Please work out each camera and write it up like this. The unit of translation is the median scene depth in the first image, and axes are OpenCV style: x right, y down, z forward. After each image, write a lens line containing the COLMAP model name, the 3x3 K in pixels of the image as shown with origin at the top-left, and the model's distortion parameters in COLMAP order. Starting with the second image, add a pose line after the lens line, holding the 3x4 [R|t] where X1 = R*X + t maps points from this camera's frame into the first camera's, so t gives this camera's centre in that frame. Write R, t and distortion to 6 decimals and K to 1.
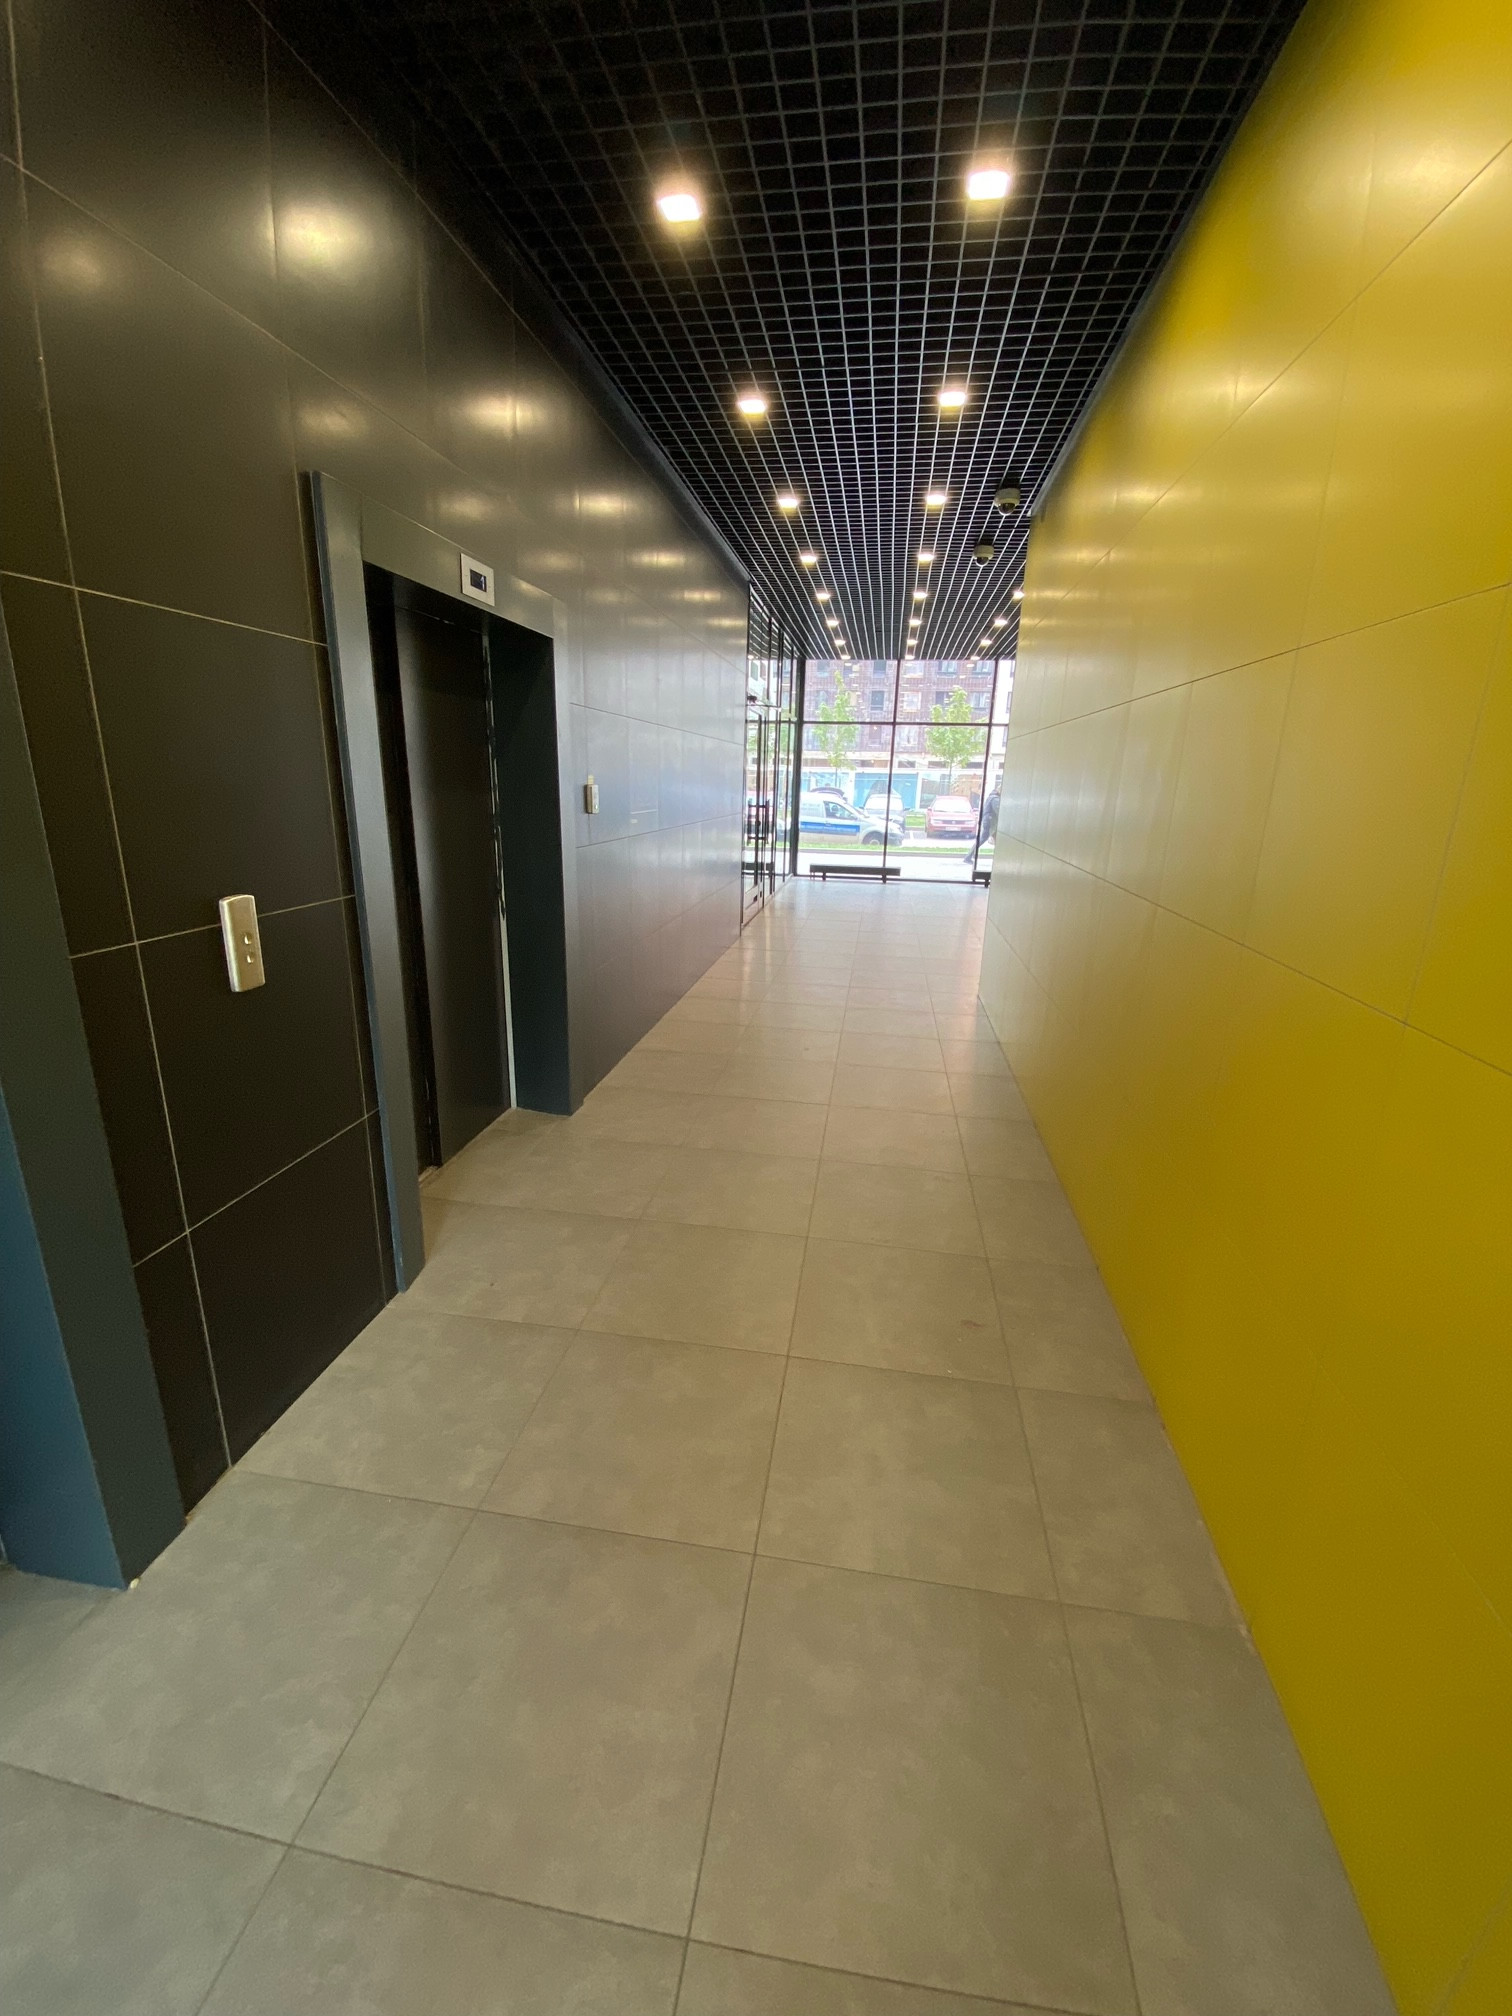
lens RADIAL K [[828.1, 0, 756.0], [0, 828.1, 1008.0], [0, 0, 1]] dist [0.042353, -0.029366]
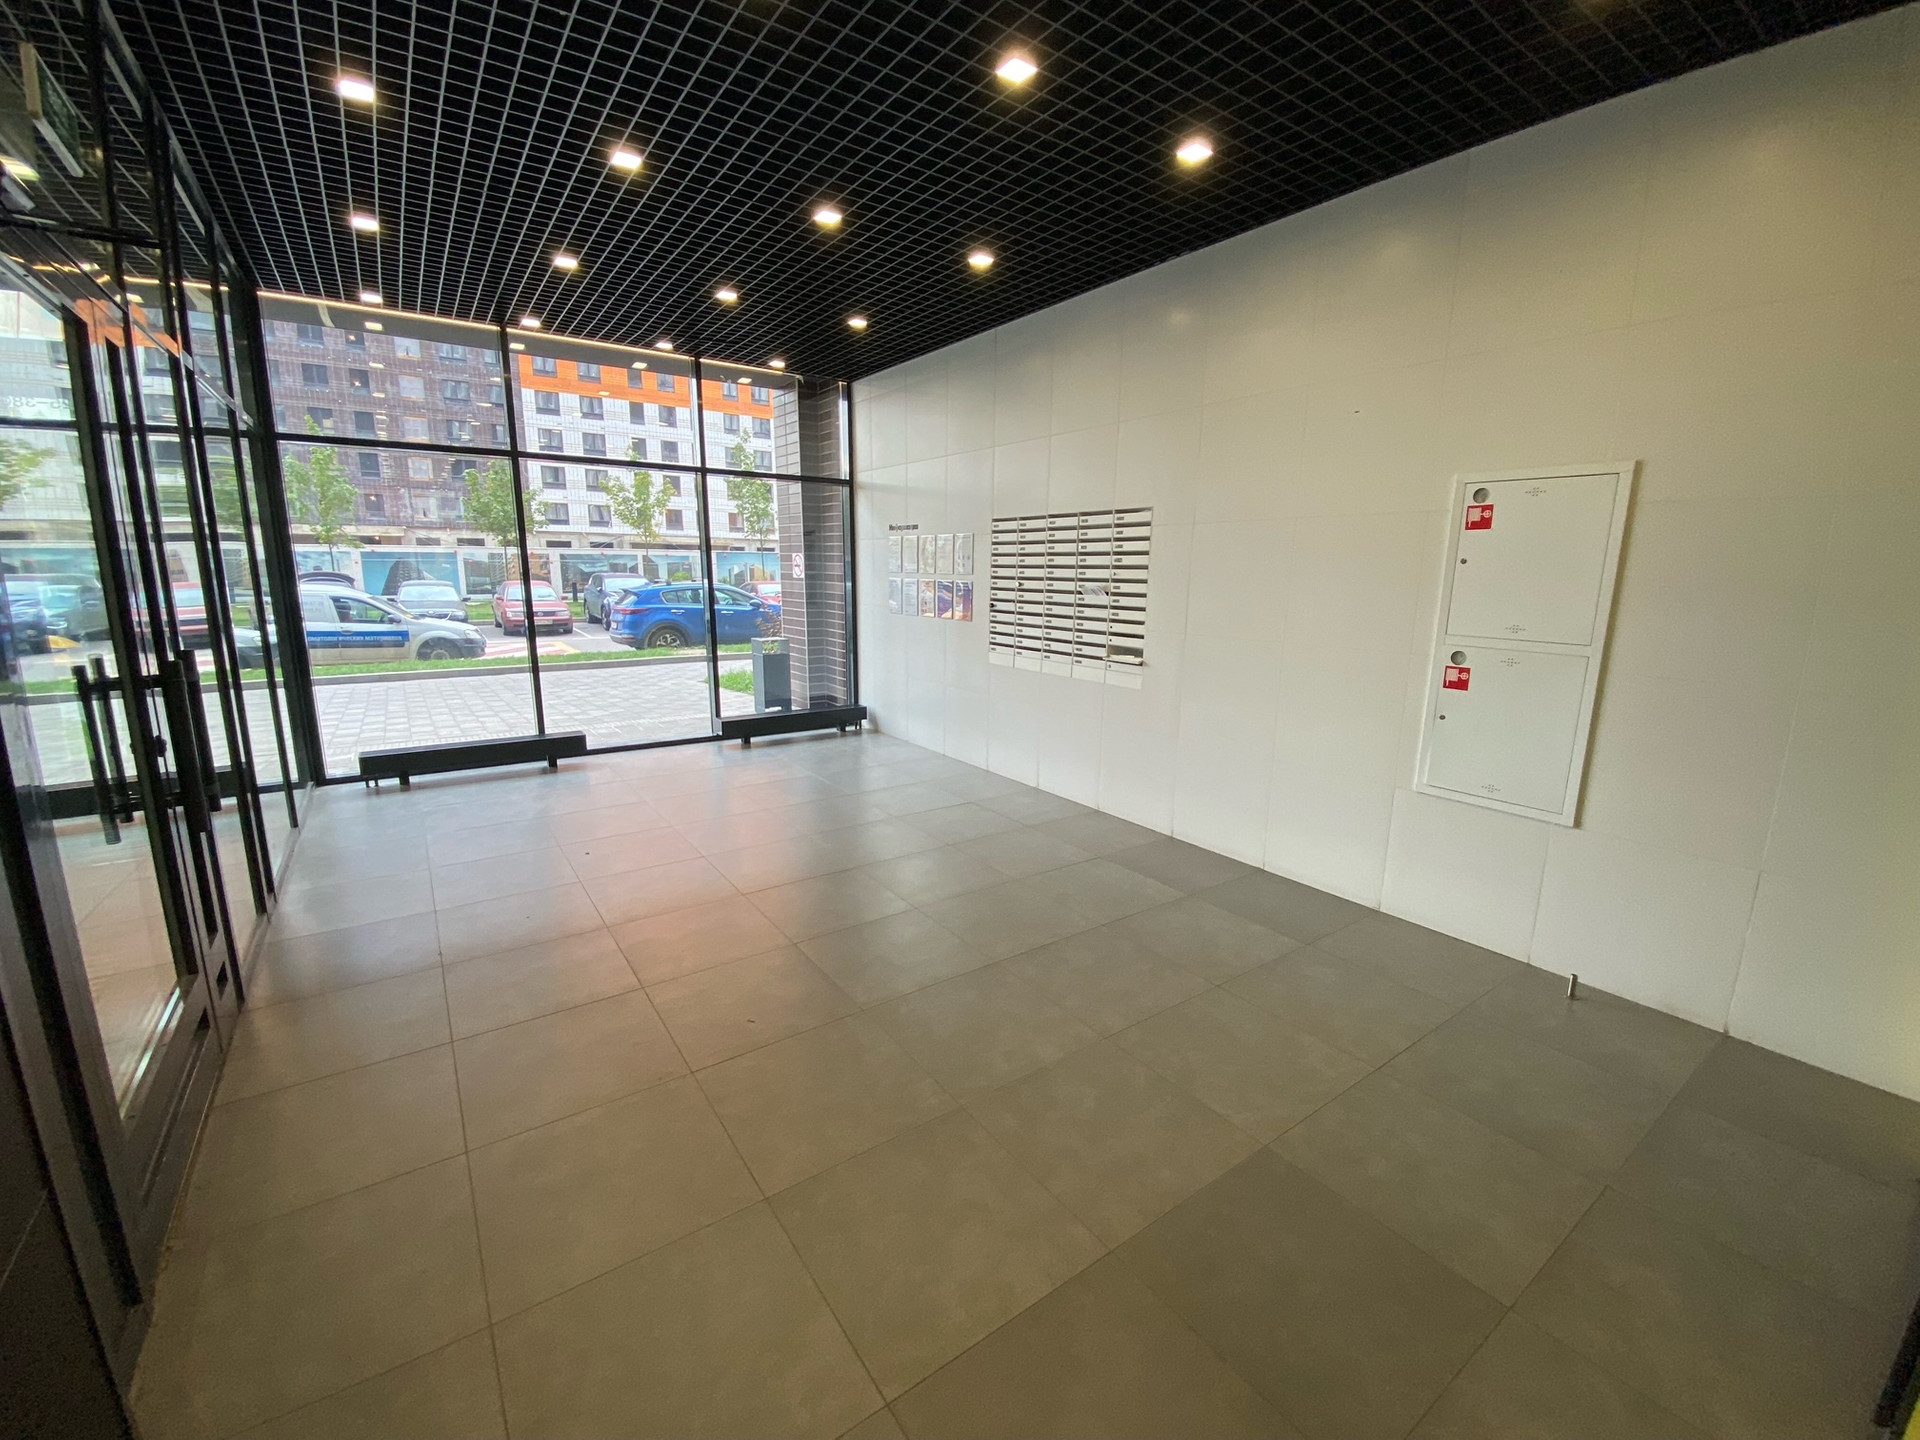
lens RADIAL K [[788.6, 0, 954.8], [0, 788.6, 715.7], [0, 0, 1]] dist [0.042353, -0.029366]
pose [[0.726343, -0.148522, 0.671094, 0.010443], [0.196122, 0.980568, 0.004744, -0.106727], [-0.658758, 0.128171, 0.741357, 0.380164]]
